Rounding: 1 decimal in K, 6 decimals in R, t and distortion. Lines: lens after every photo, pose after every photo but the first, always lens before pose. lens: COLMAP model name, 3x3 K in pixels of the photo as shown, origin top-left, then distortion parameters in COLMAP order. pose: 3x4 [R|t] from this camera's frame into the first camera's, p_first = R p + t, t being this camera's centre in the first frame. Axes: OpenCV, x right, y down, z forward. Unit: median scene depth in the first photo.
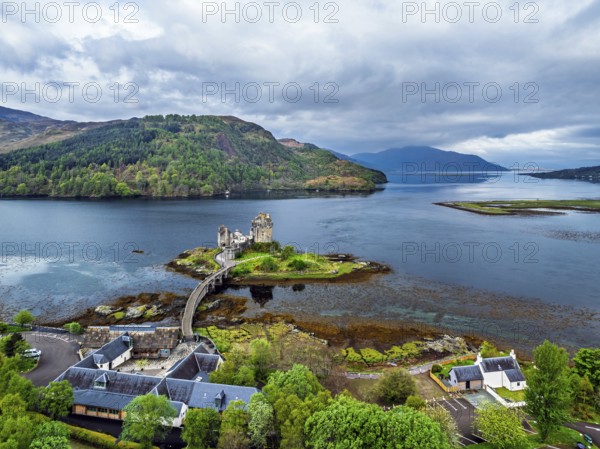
lens RADIAL K [[440.2, 0, 297.3], [0, 440.2, 150.6], [0, 0, 1]] dist [-0.010191, -0.008013]
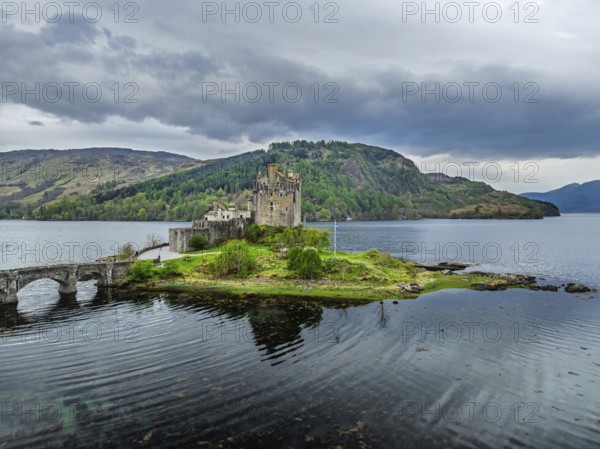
lens RADIAL K [[435.1, 0, 301.3], [0, 435.1, 232.0], [0, 0, 1]] dist [-0.019521, -0.004013]
pose [[0.944352, 0.008380, -0.328829, 0.030281], [0.017688, 0.996935, 0.076204, 0.054597], [0.328460, -0.077779, 0.941310, 0.175558]]
